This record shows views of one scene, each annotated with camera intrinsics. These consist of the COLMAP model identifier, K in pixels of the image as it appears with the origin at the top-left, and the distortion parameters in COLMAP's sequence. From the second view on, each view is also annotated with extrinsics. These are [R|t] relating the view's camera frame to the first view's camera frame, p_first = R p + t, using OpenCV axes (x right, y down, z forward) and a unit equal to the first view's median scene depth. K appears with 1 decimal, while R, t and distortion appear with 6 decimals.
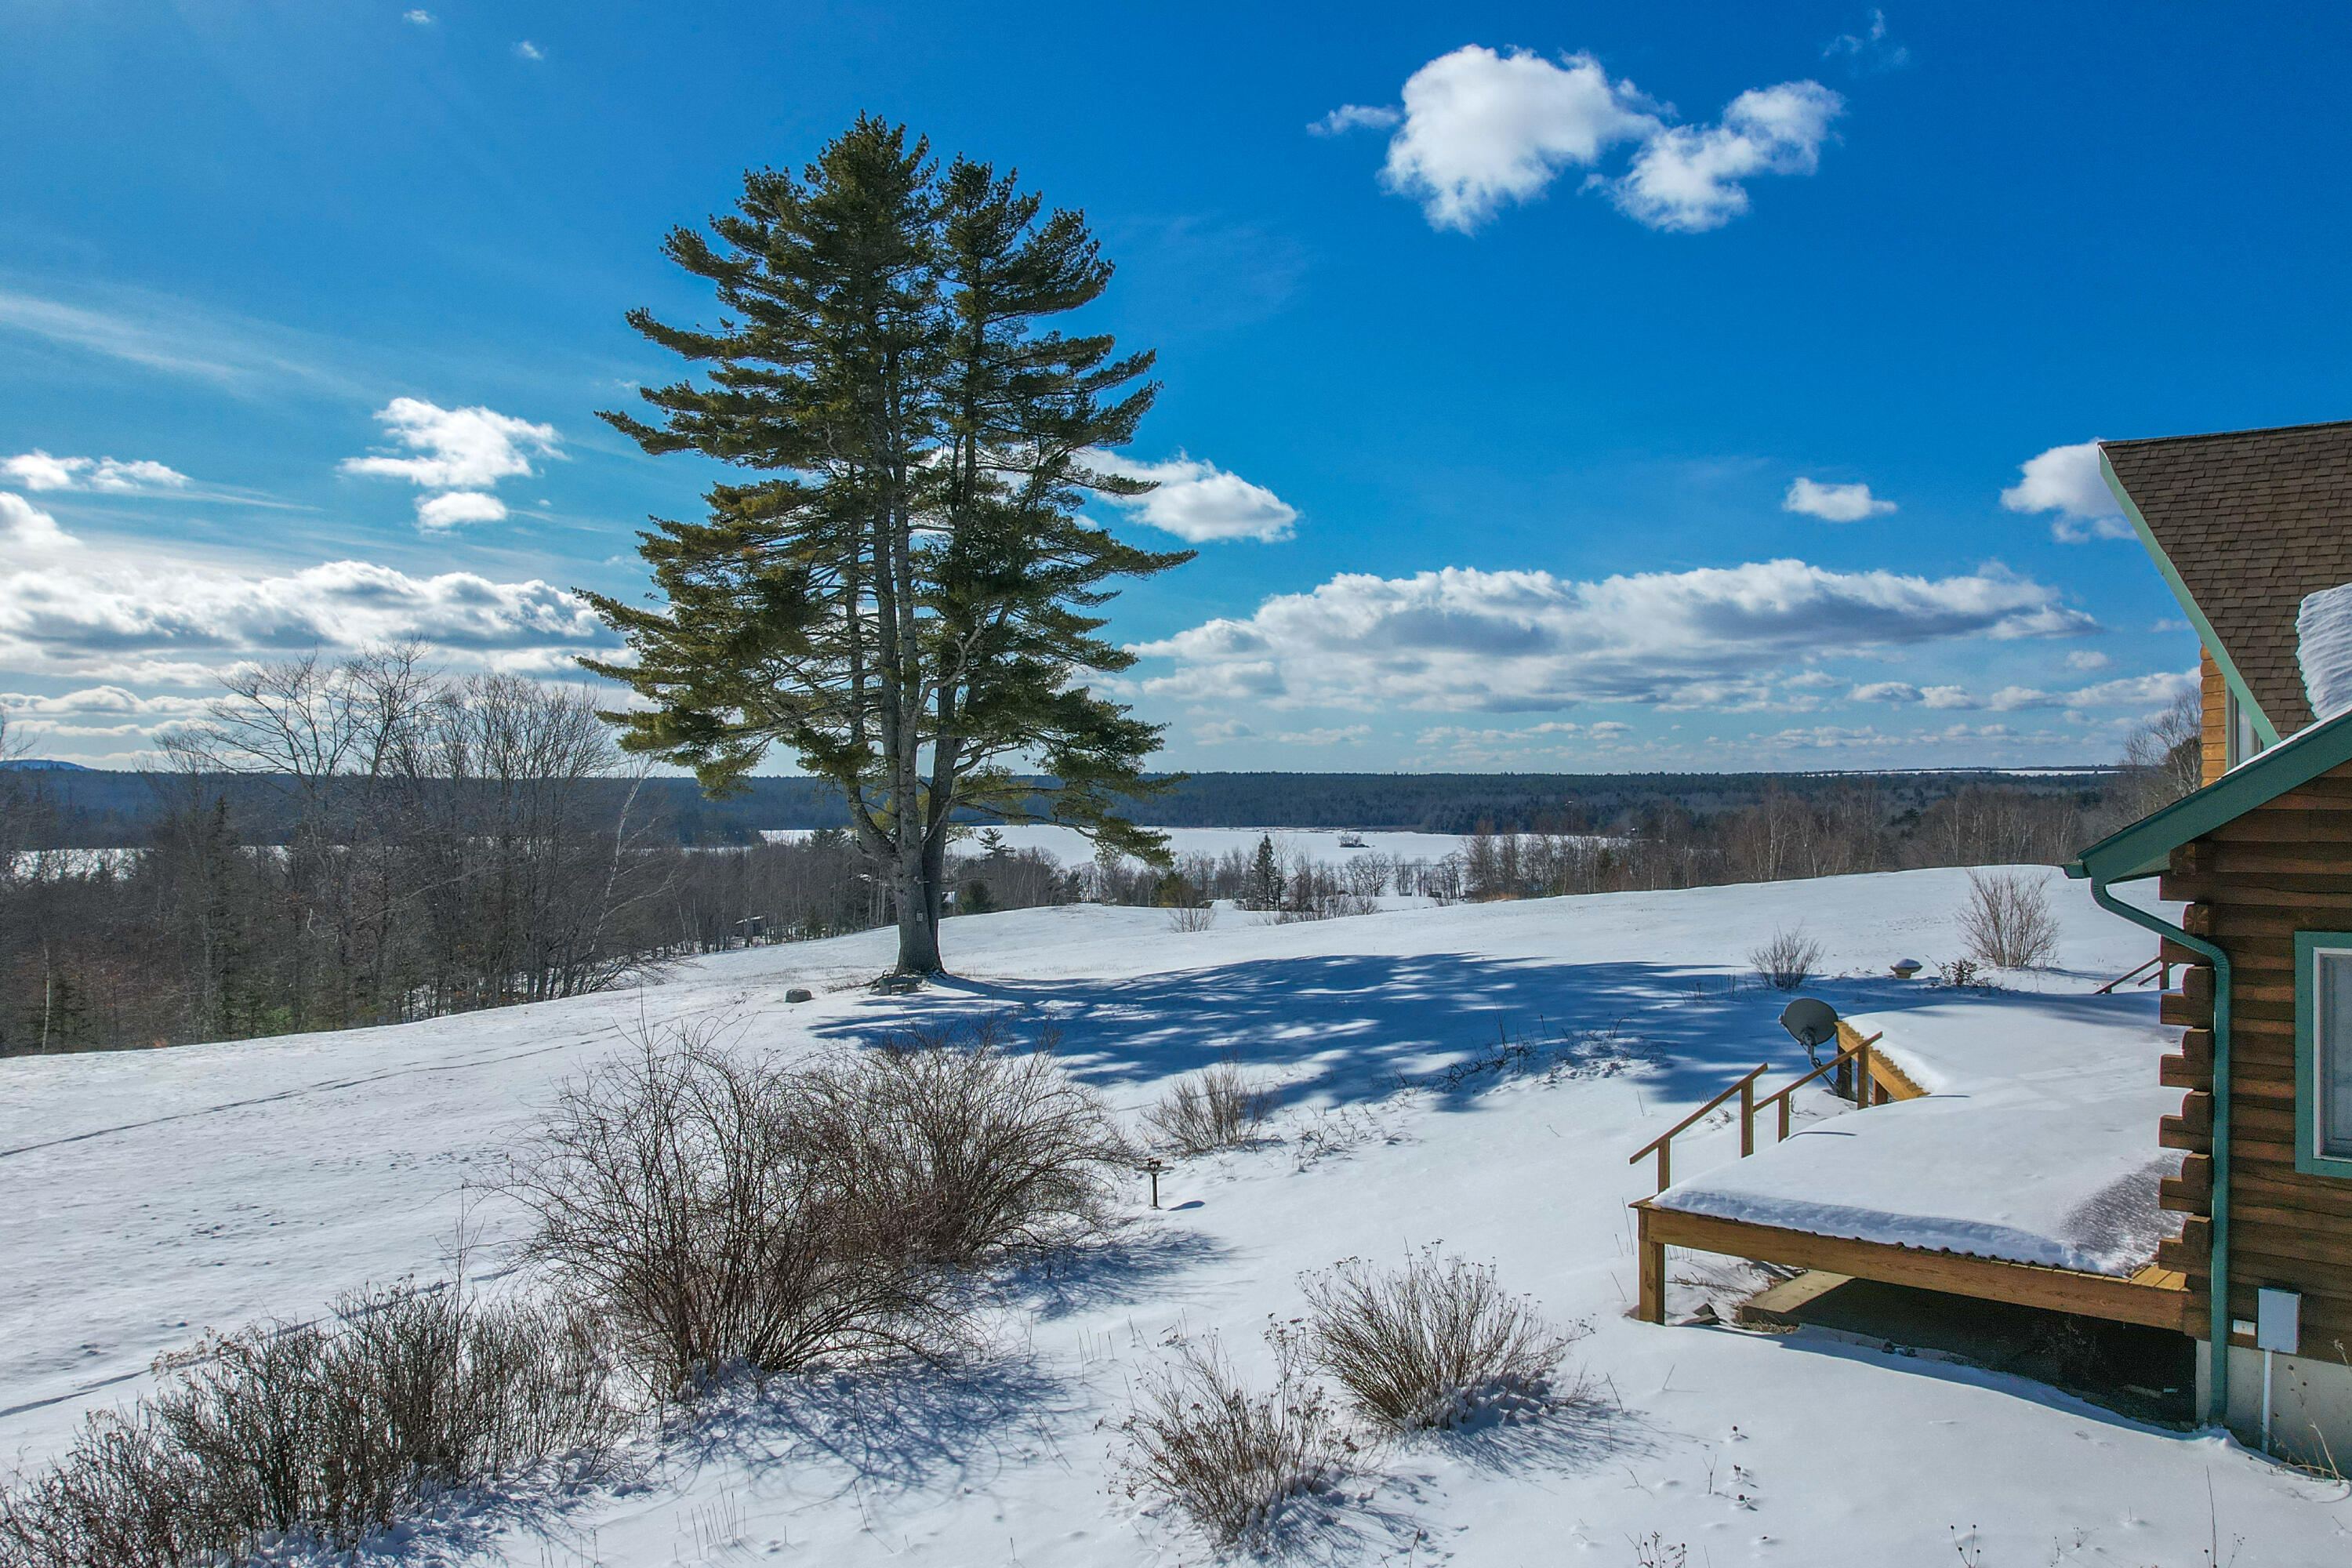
lens RADIAL K [[1870.3, 0, 1177.7], [0, 1870.3, 748.8], [0, 0, 1]] dist [-0.036122, -0.002620]
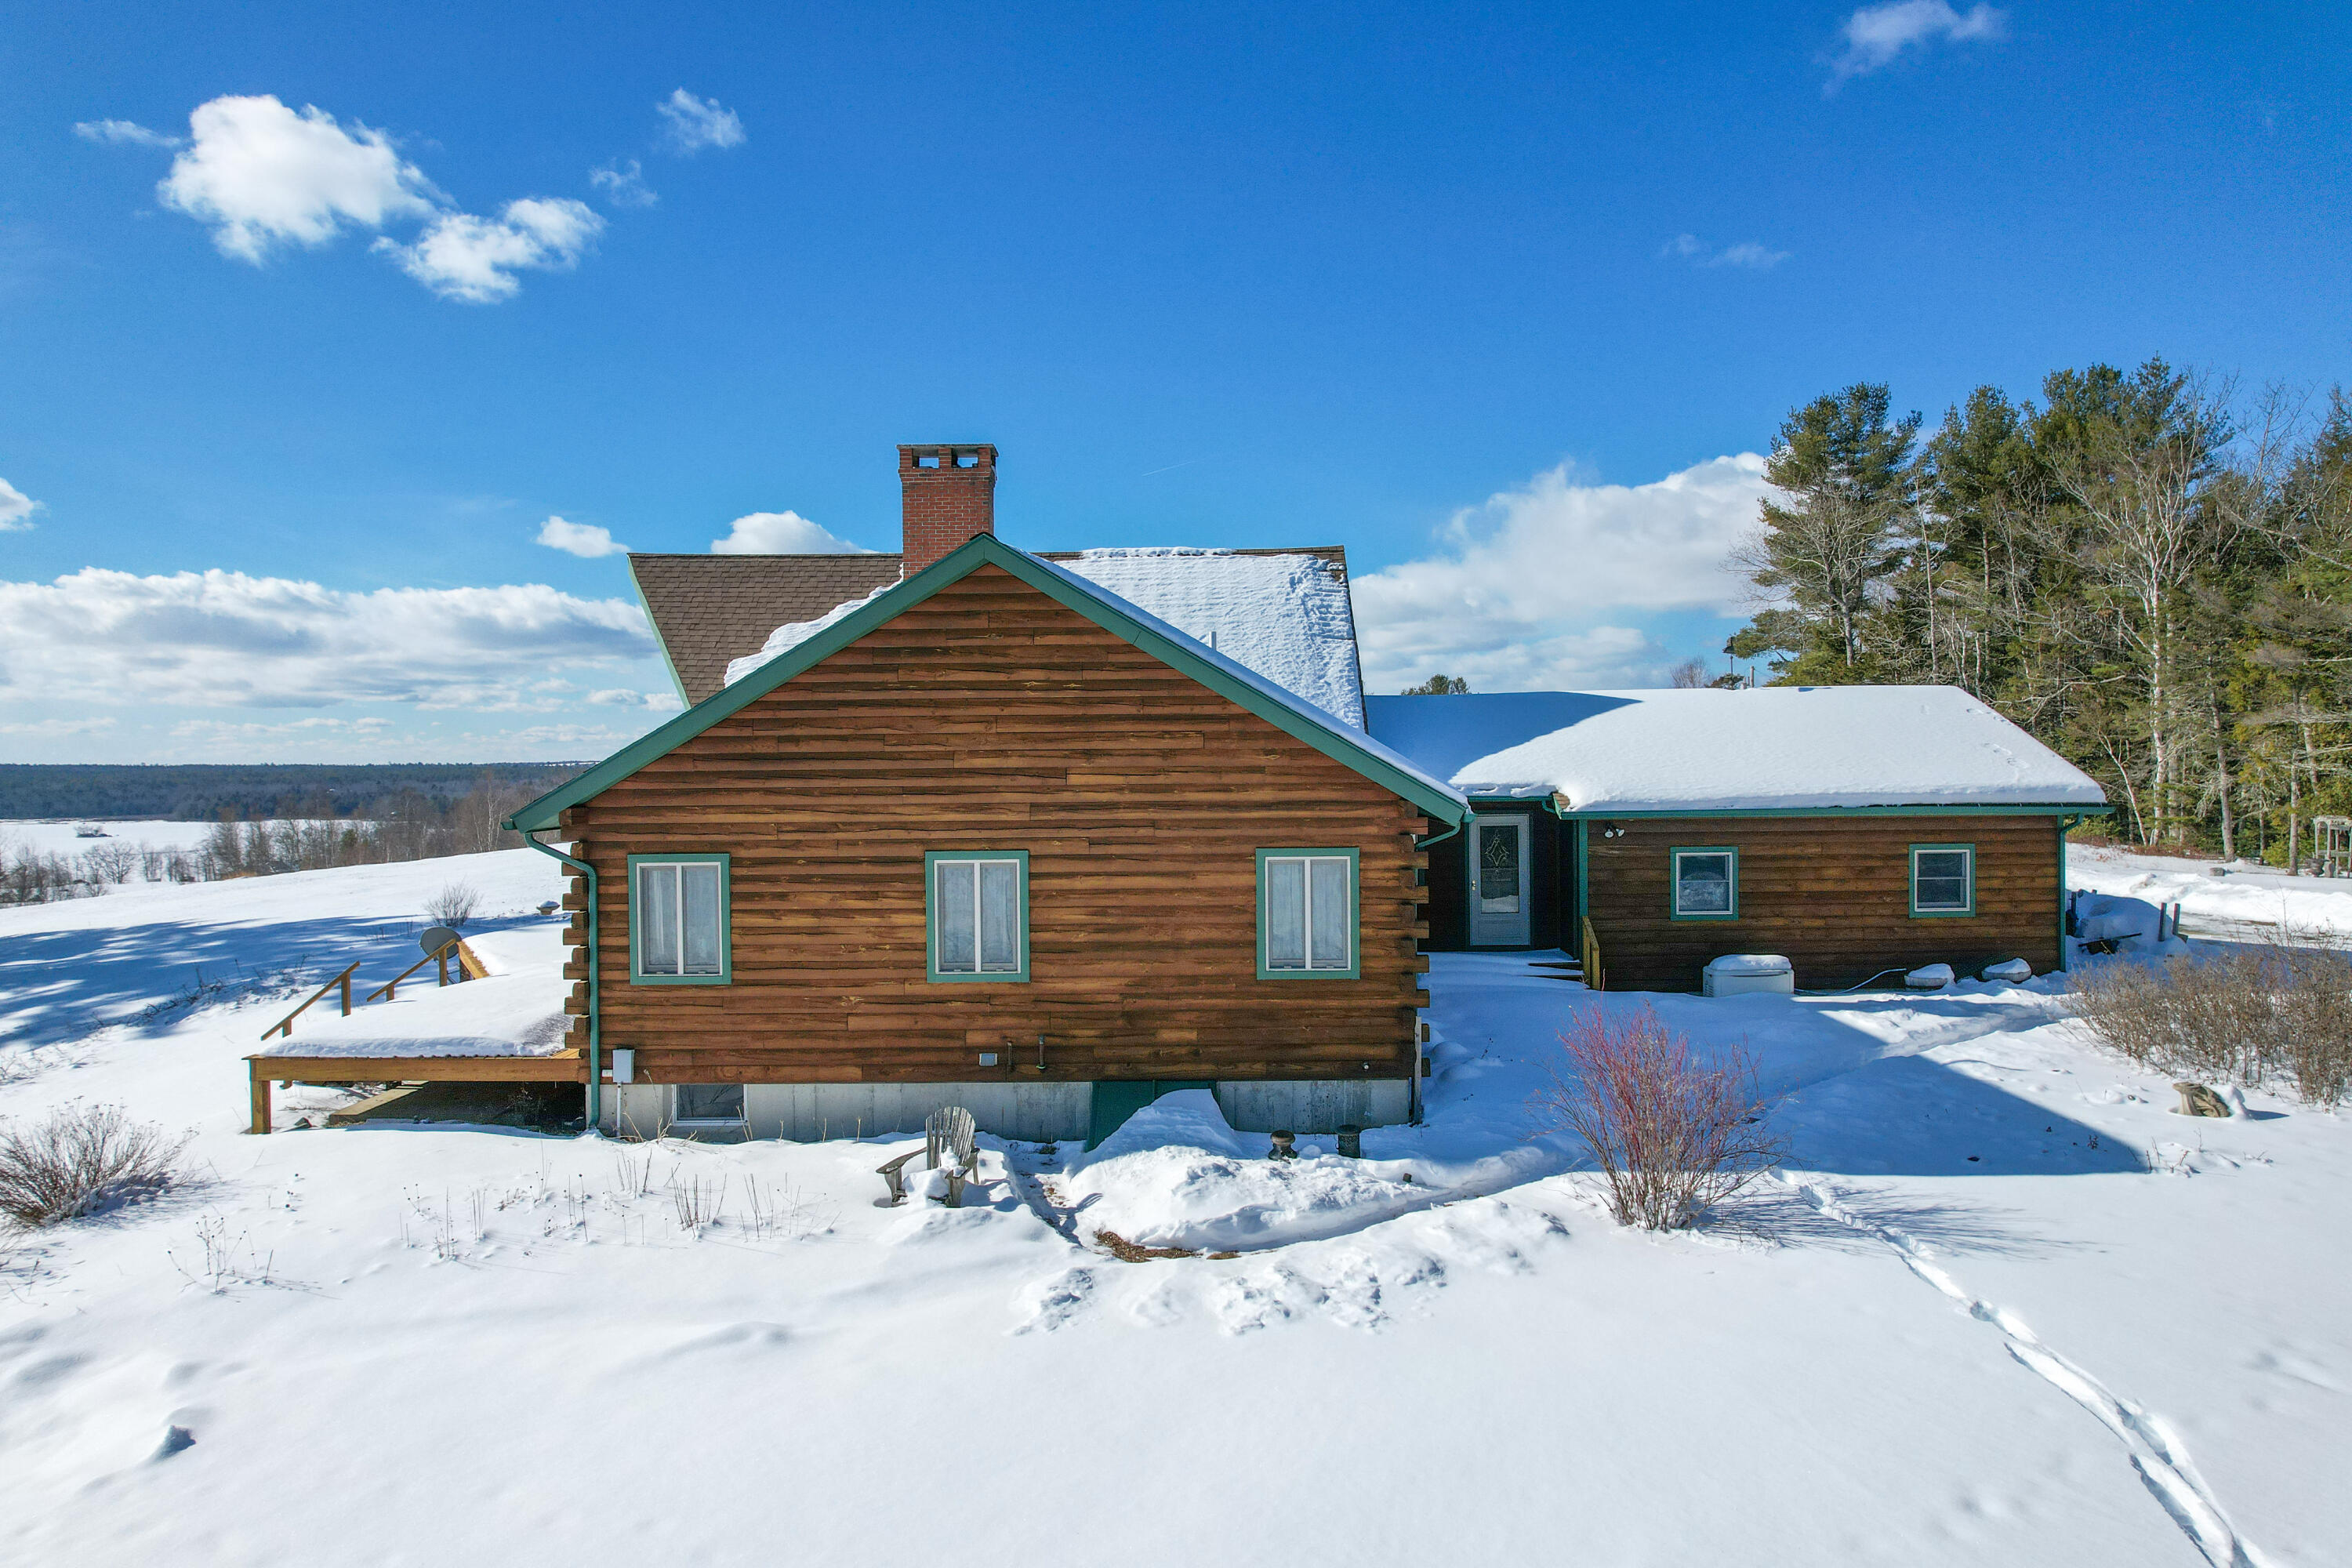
lens RADIAL K [[1512.7, 0, 1176.0], [0, 1512.7, 784.0], [0, 0, 1]] dist [-0.071657, 0.063854]
pose [[0.748944, -0.009003, 0.662572, 0.017732], [-0.008286, 0.999702, 0.022950, -0.008922], [-0.662582, -0.022678, 0.748646, -0.393838]]
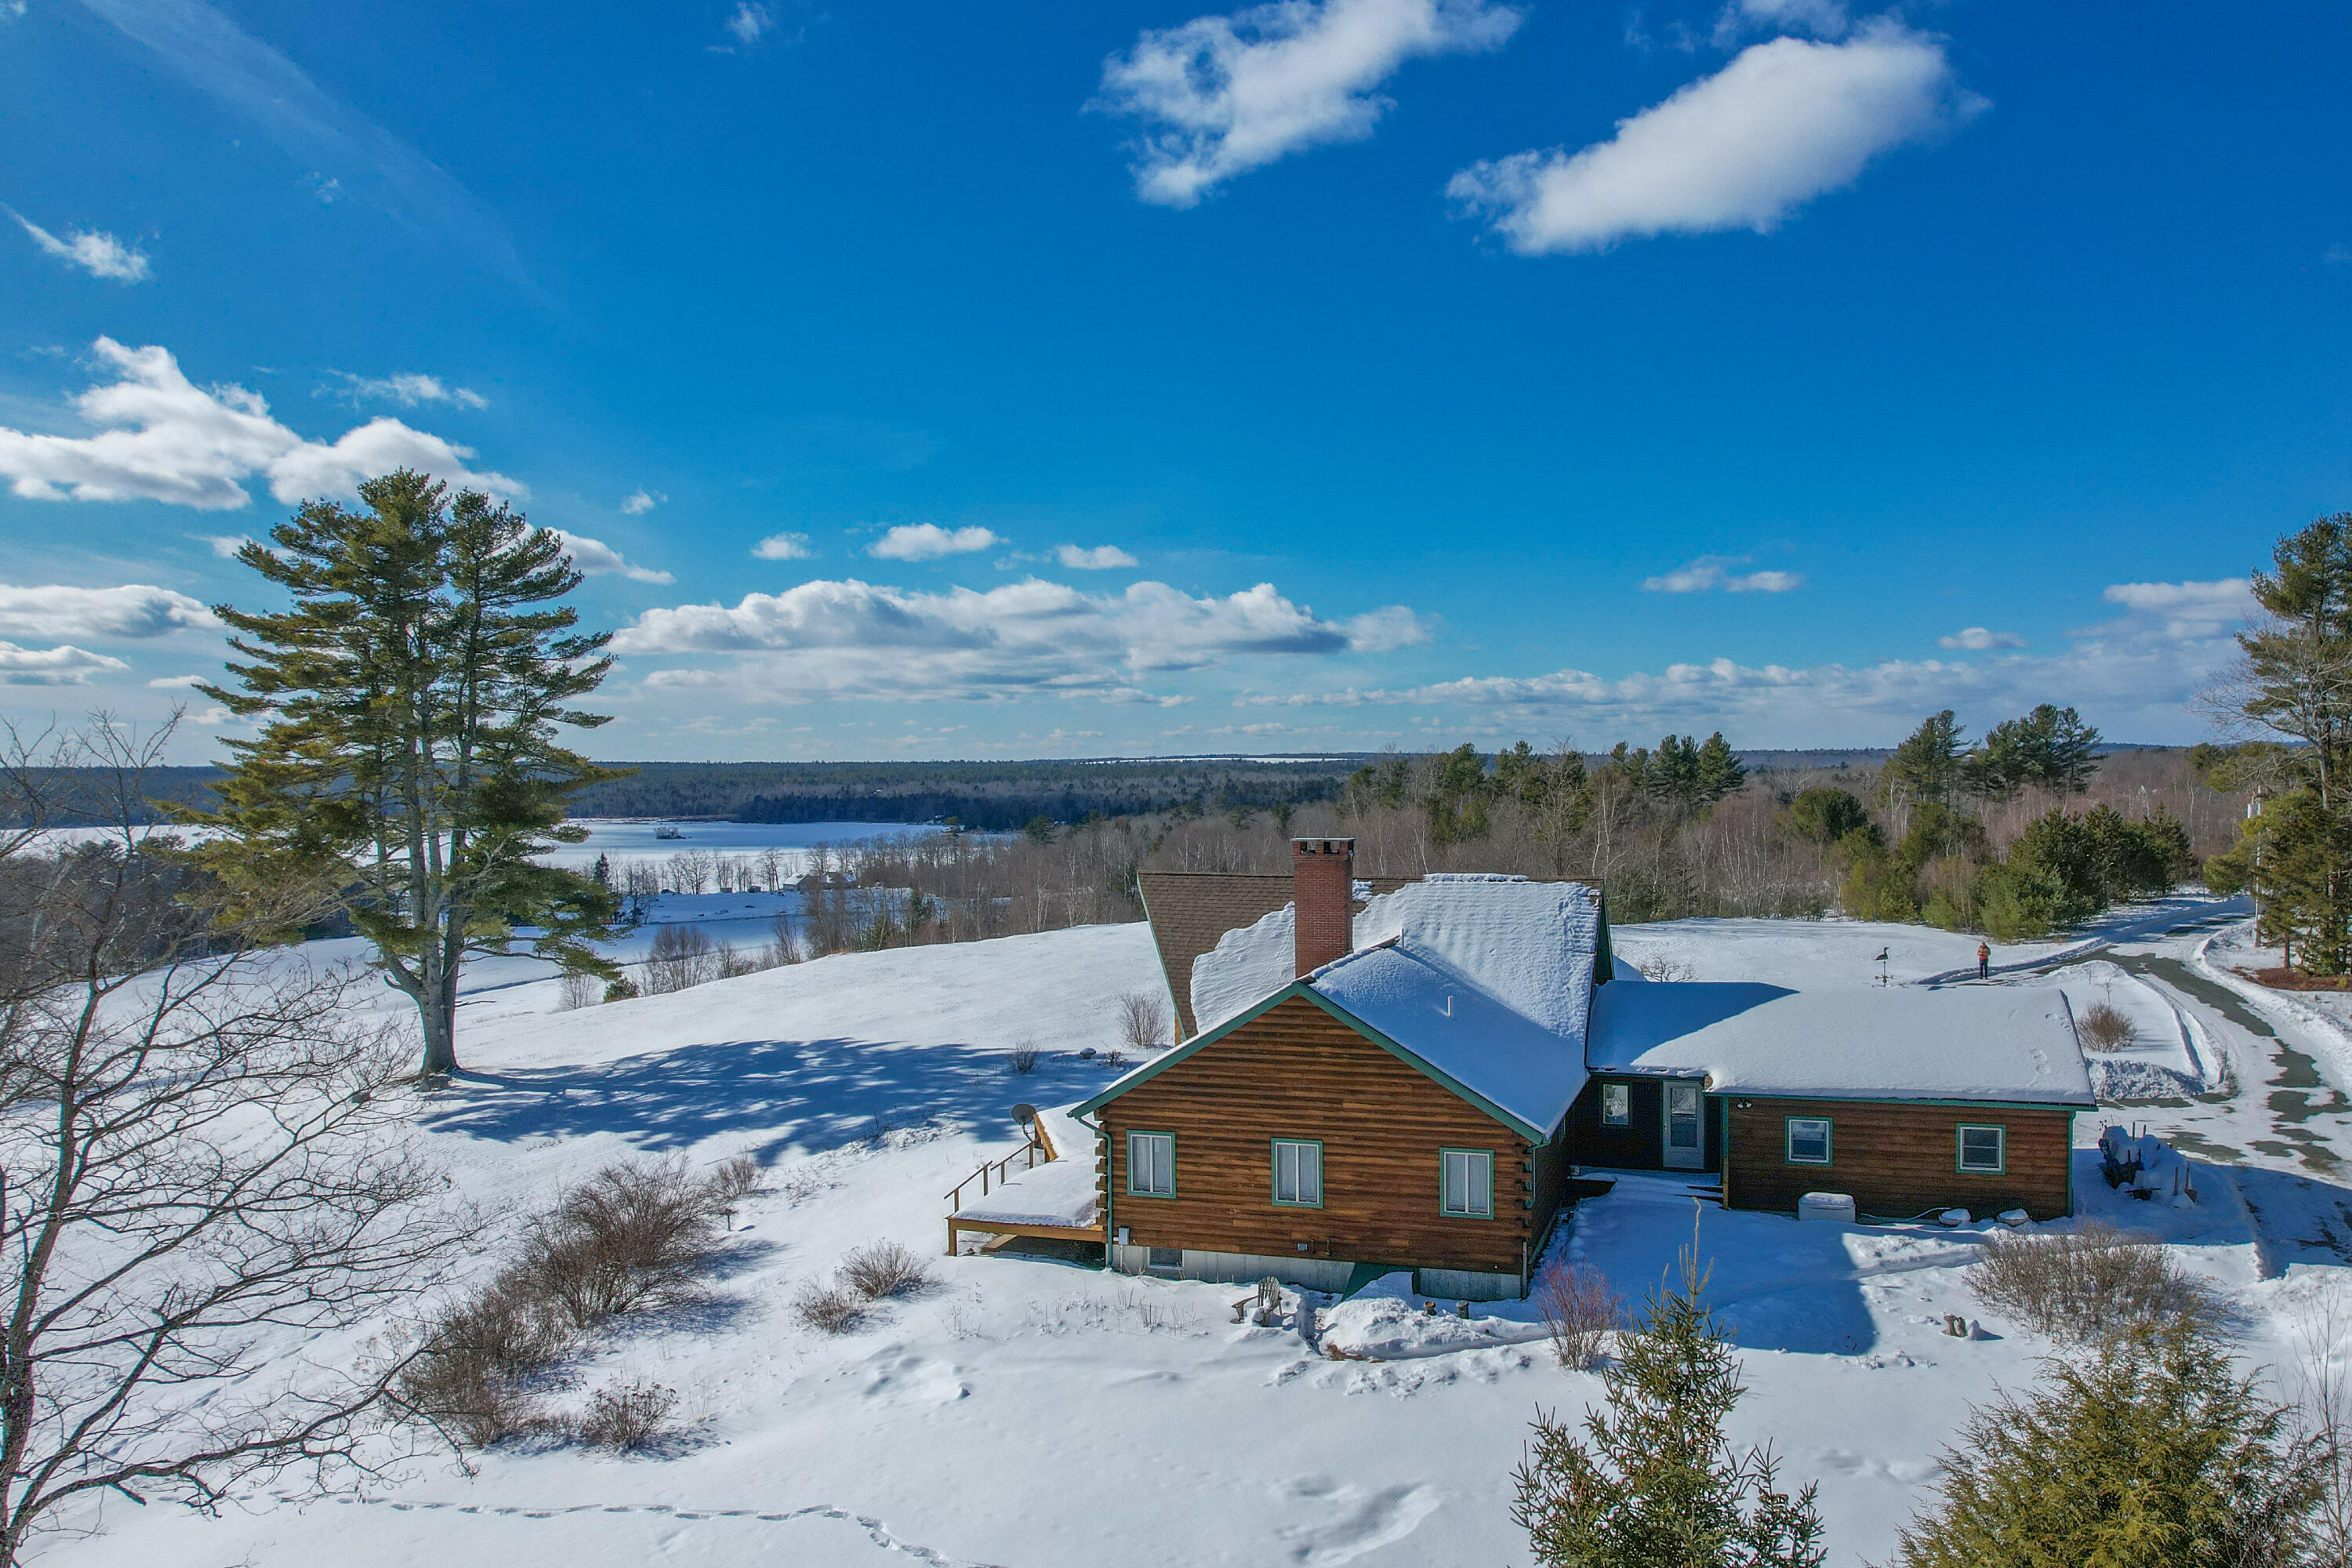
lens RADIAL K [[1649.4, 0, 1279.4], [0, 1649.4, 822.9], [0, 0, 1]] dist [-0.040991, 0.004472]
pose [[0.903058, -0.008619, 0.429433, -0.418314], [-0.006917, 0.999377, 0.034605, -0.506108], [-0.429464, -0.034221, 0.902435, -1.662593]]
